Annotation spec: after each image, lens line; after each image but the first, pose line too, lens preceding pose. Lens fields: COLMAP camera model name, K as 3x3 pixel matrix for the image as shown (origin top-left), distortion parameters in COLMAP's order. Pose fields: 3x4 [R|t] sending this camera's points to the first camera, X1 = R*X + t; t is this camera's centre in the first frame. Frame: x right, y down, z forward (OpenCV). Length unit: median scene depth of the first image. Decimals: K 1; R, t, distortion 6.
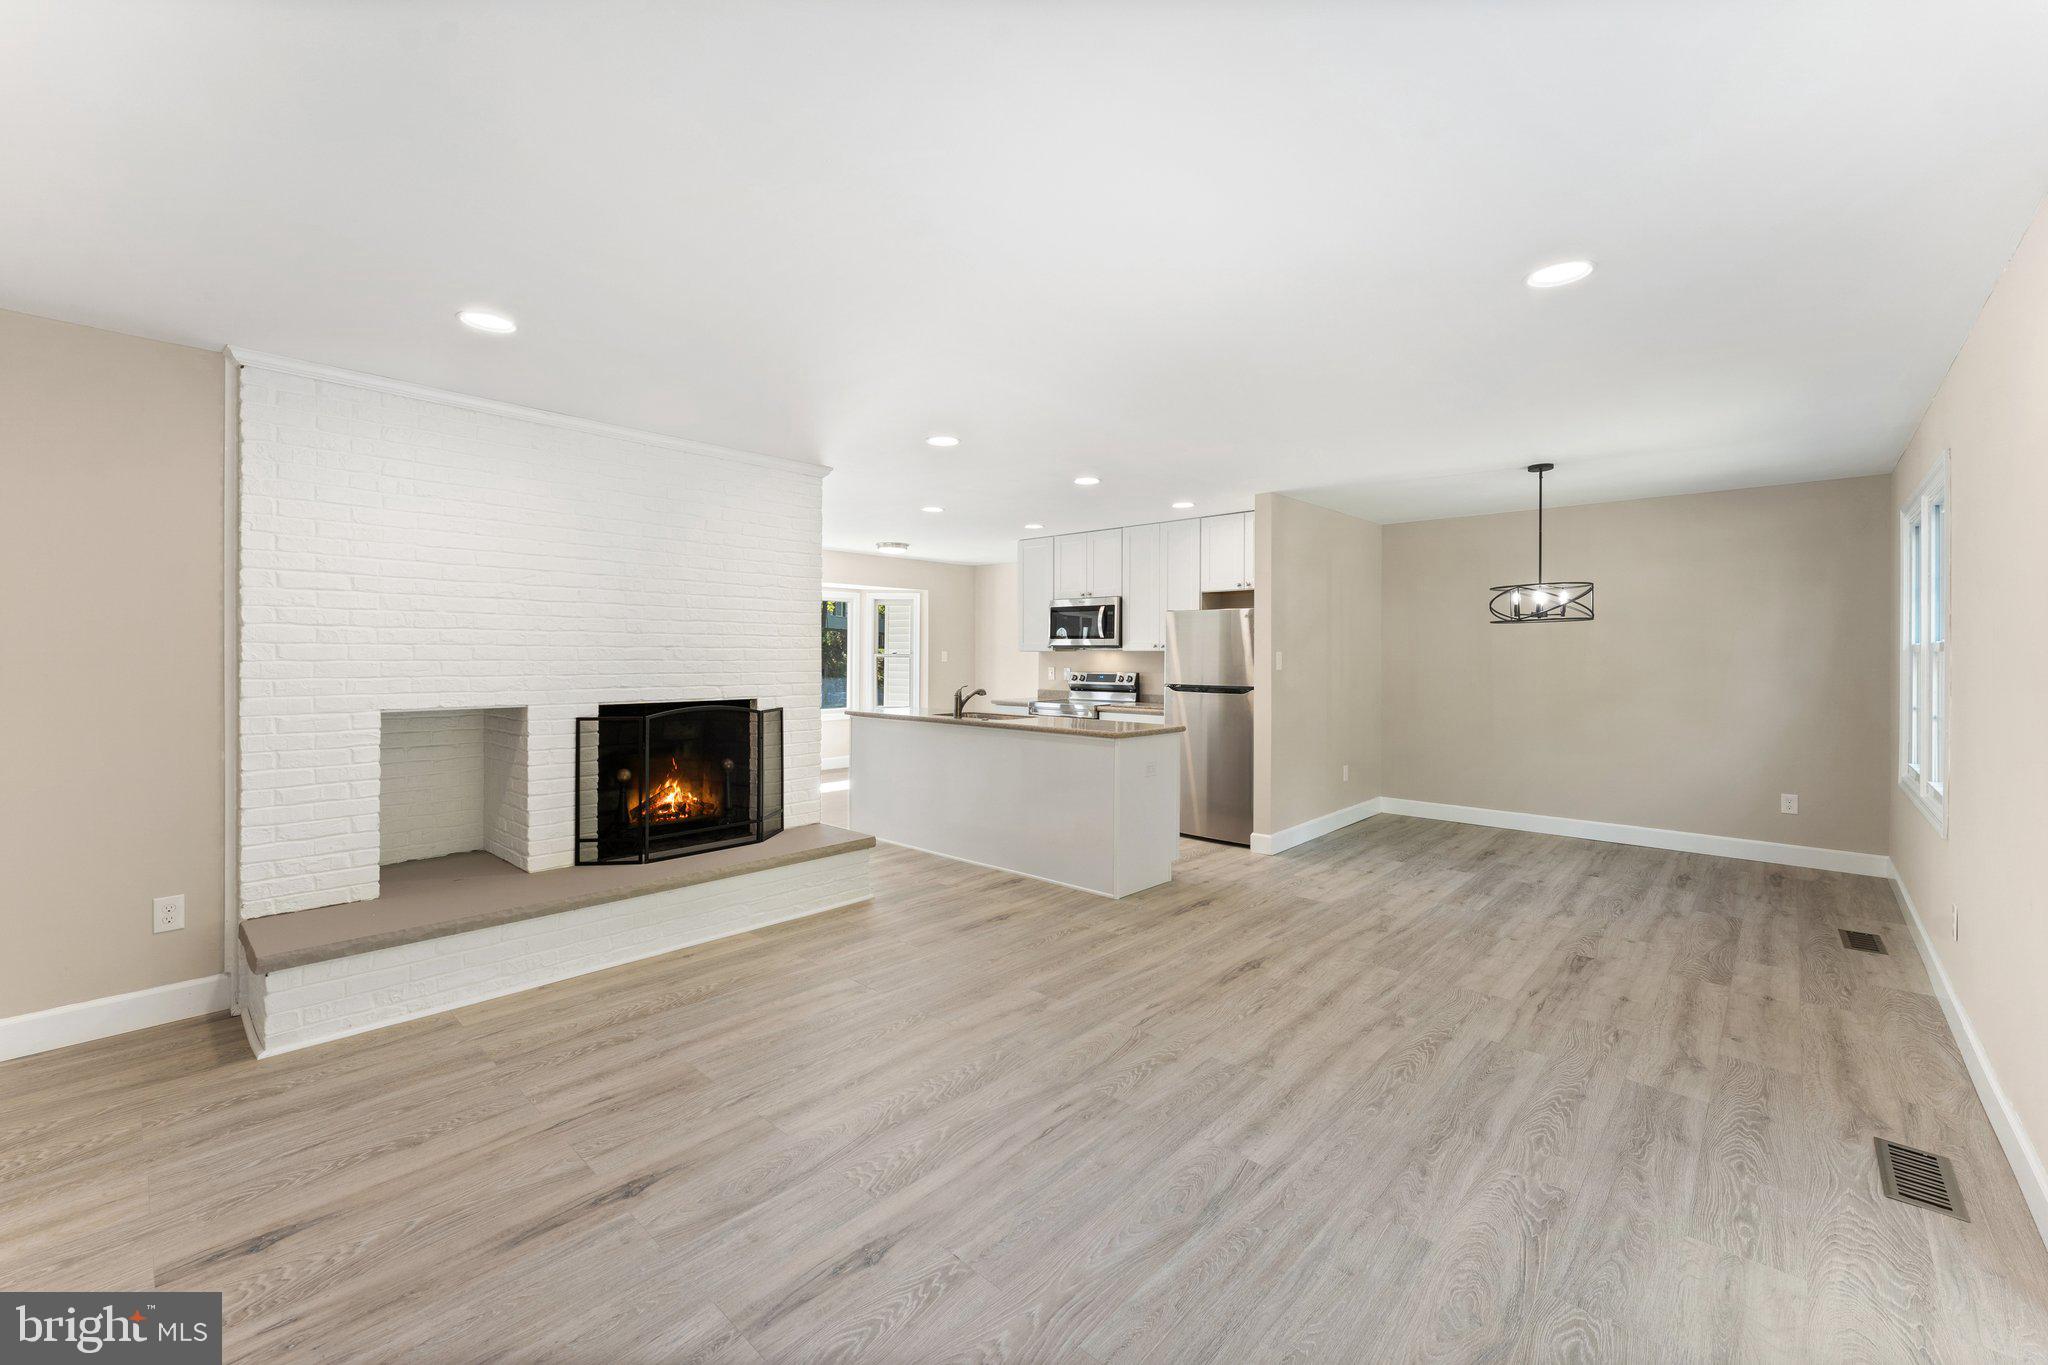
lens RADIAL K [[840.4, 0, 1006.9], [0, 840.4, 653.0], [0, 0, 1]] dist [-0.000395, -0.000028]
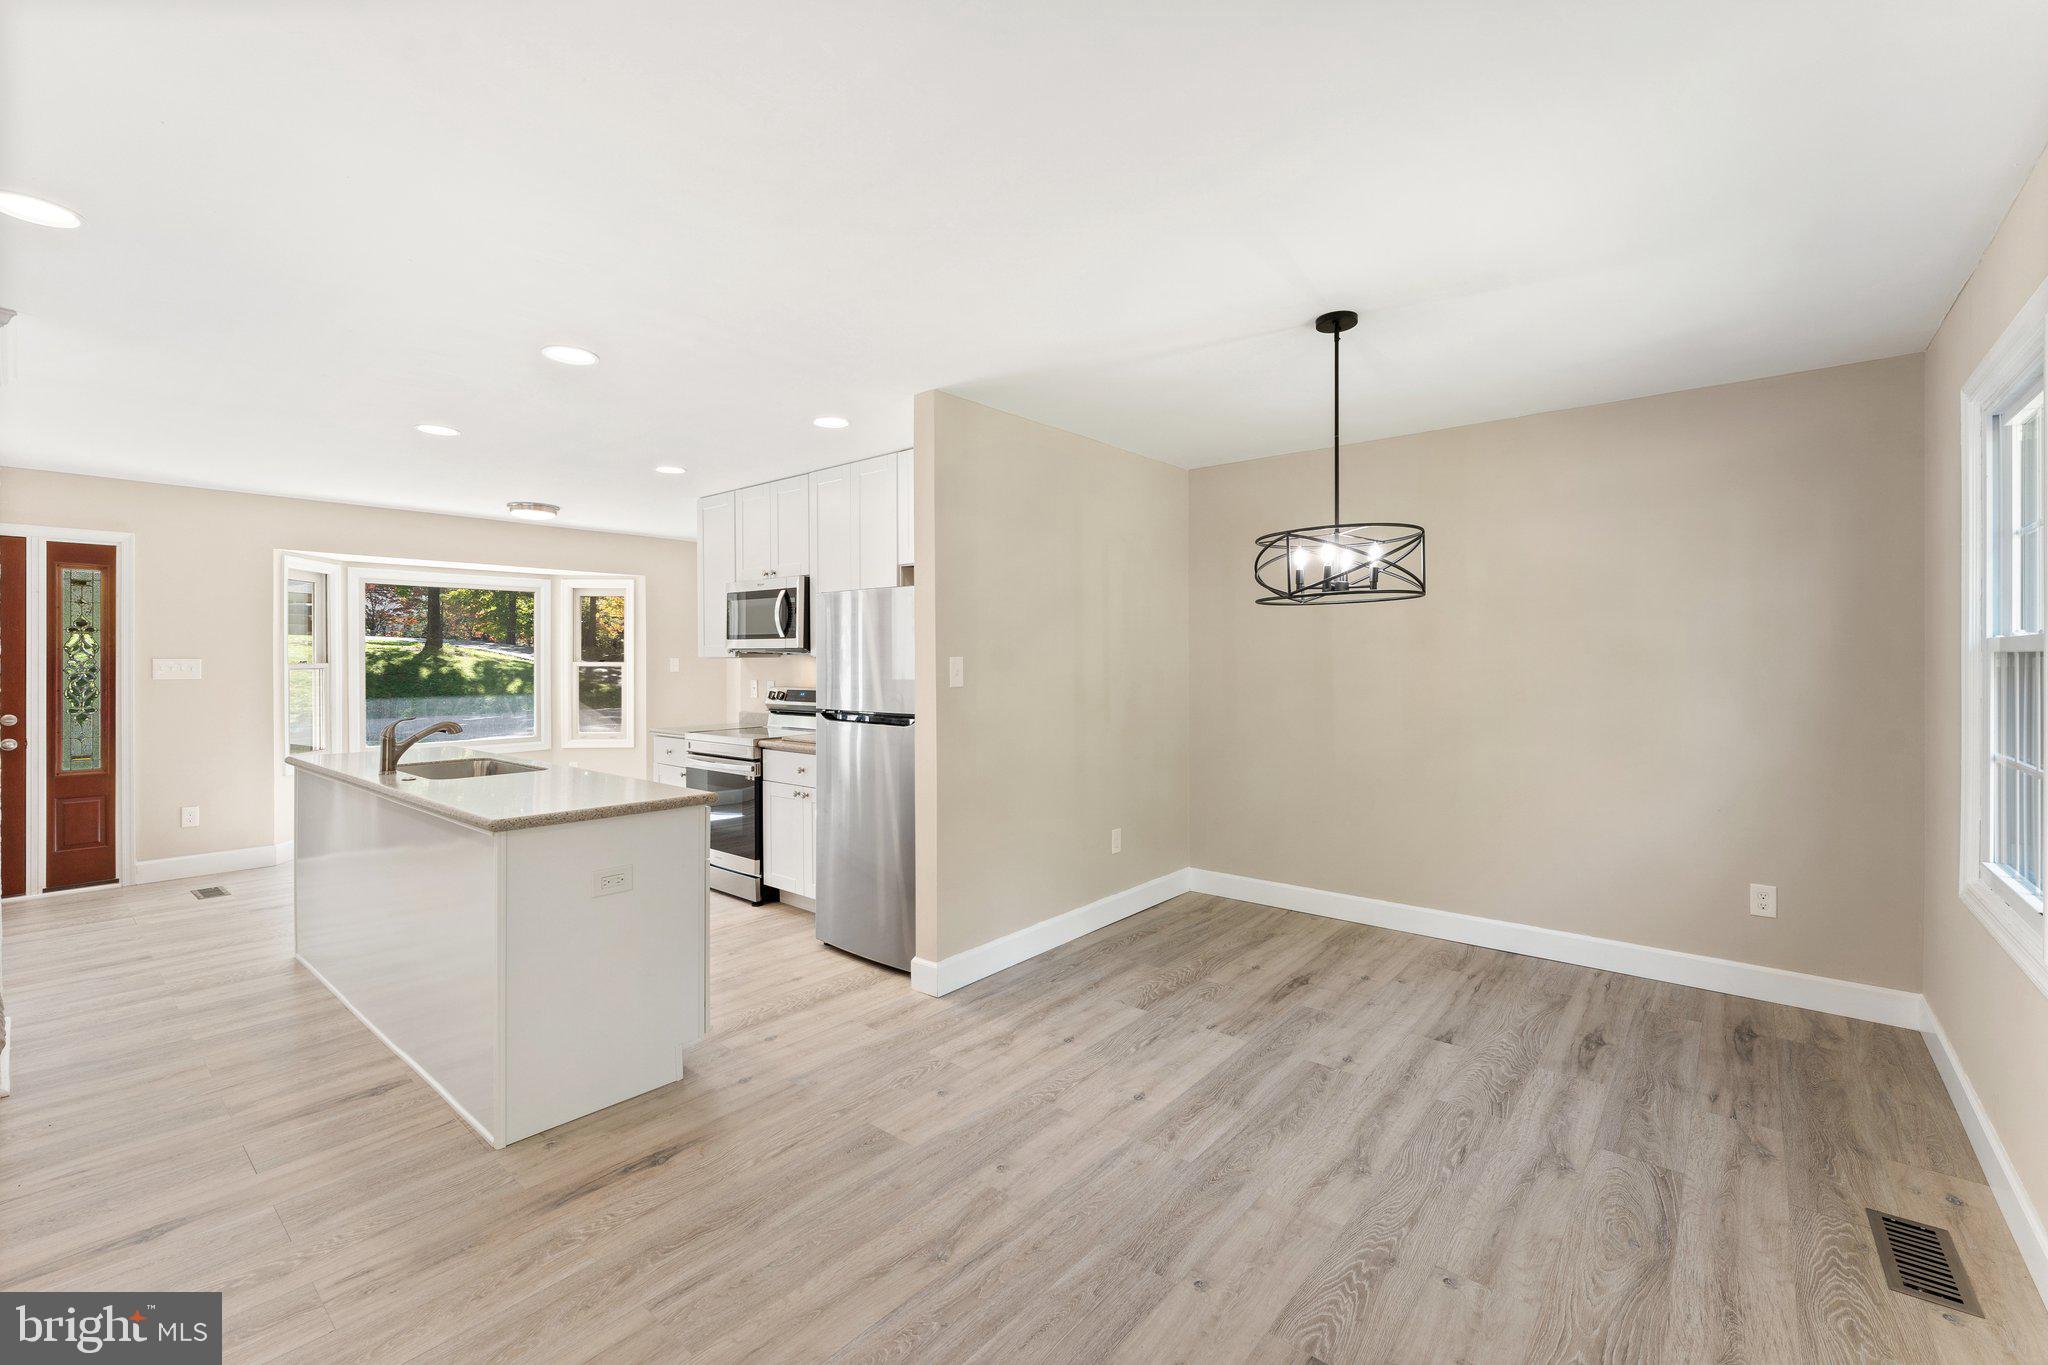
lens RADIAL K [[863.6, 0, 1025.0], [0, 863.6, 658.3], [0, 0, 1]] dist [-0.003914, -0.000142]
pose [[0.998615, -0.004741, 0.052406, 0.442699], [0.004771, 0.999989, -0.000443, 0.000292], [-0.052404, 0.000692, 0.998626, 0.490859]]
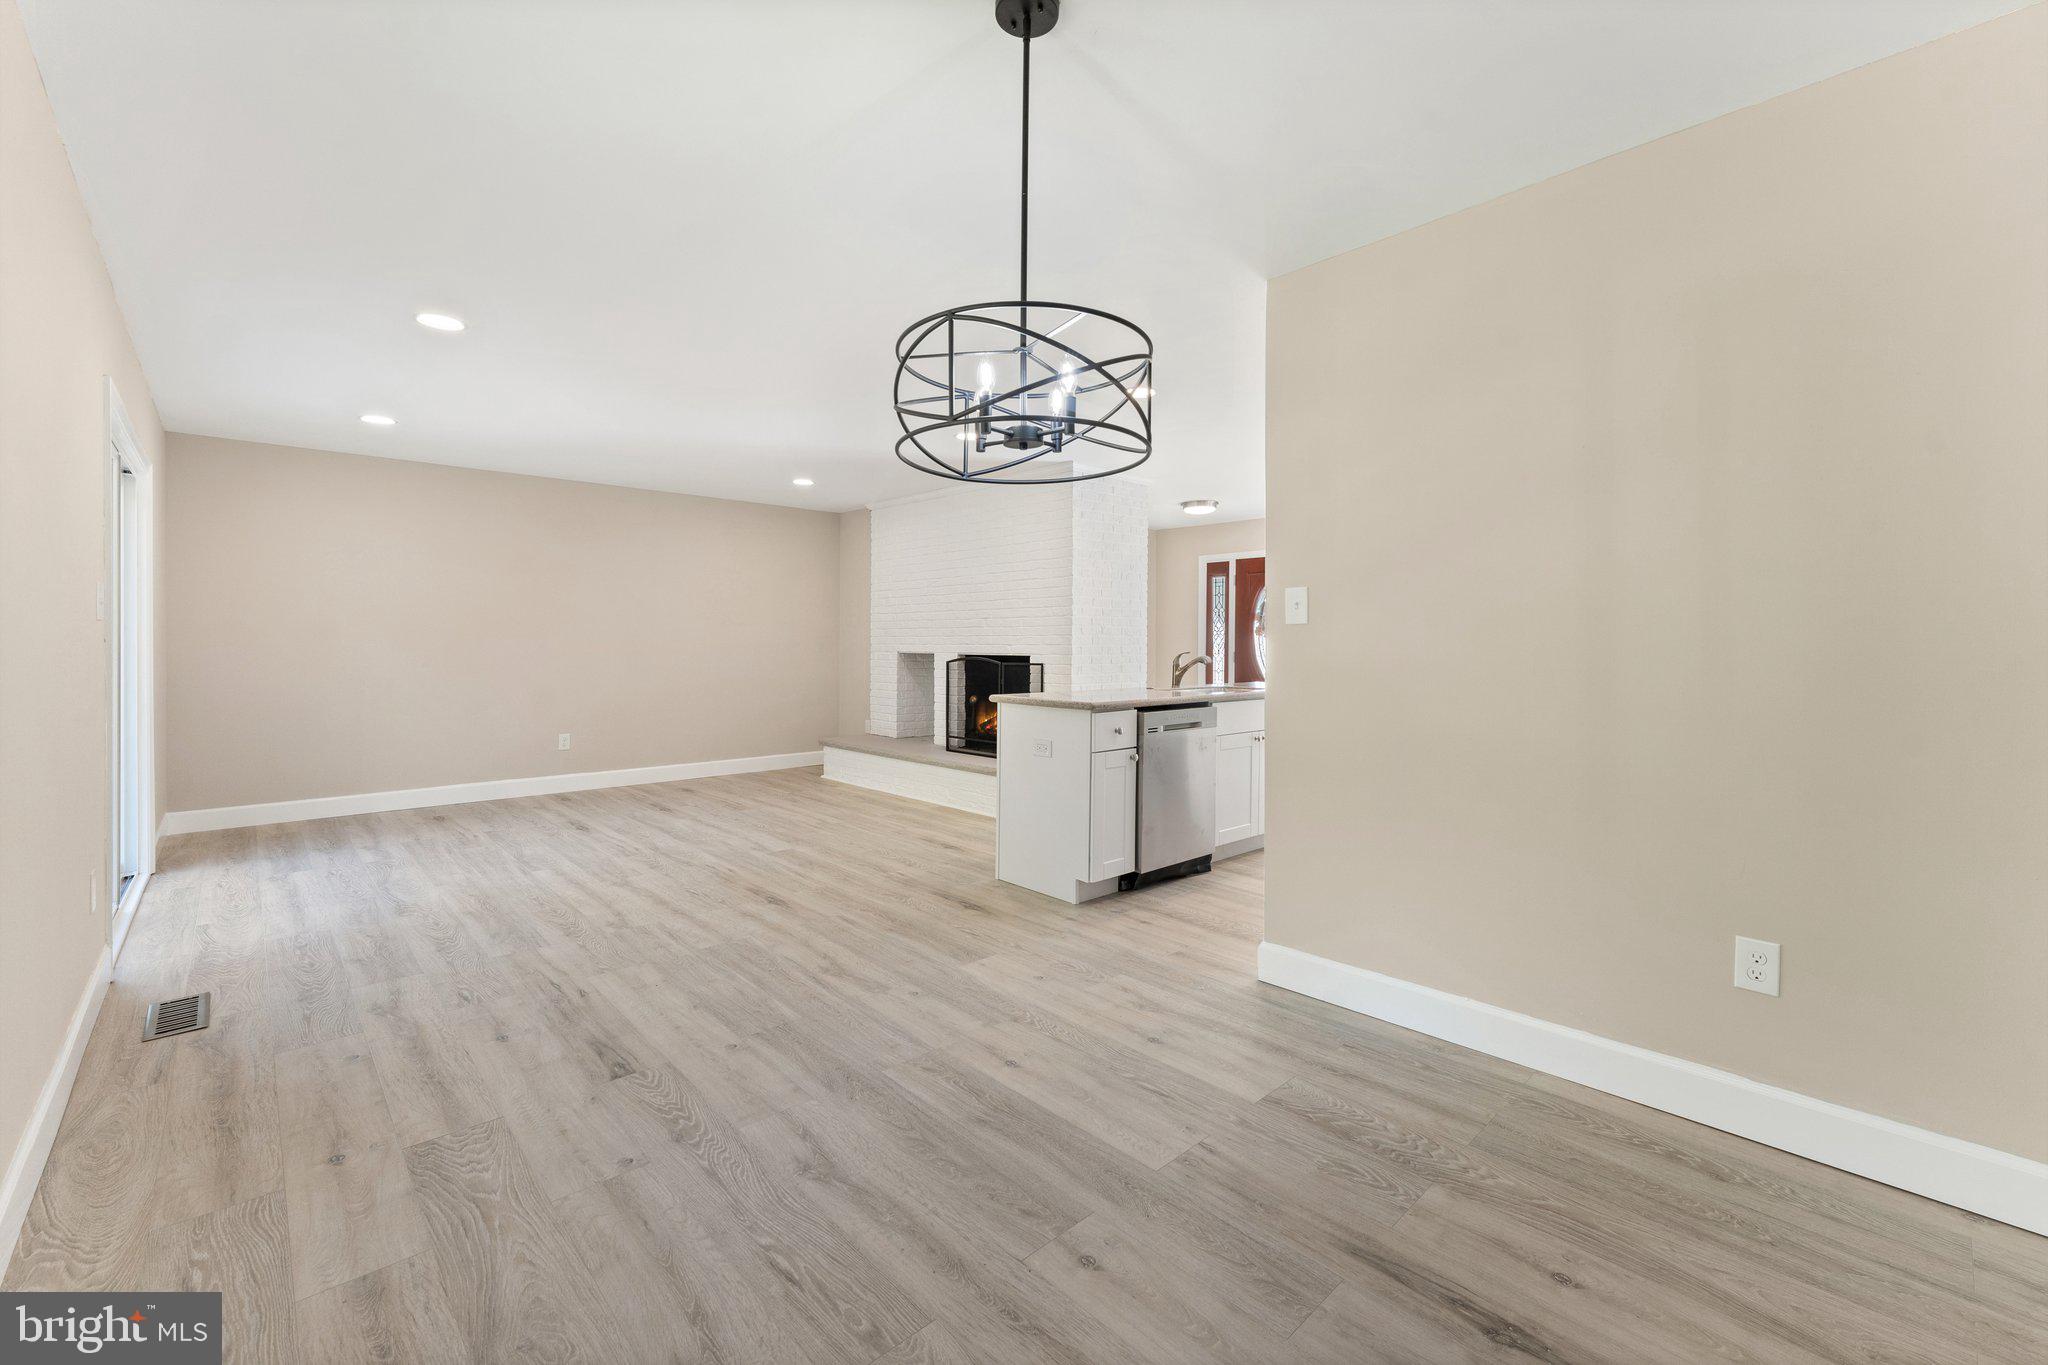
lens RADIAL K [[840.4, 0, 1006.9], [0, 840.4, 653.0], [0, 0, 1]] dist [-0.000395, -0.000028]
pose [[-0.079661, 0.005400, -0.996807, 1.093128], [-0.002344, 0.999982, 0.005604, 0.044831], [0.996819, 0.002783, -0.079647, 1.139218]]
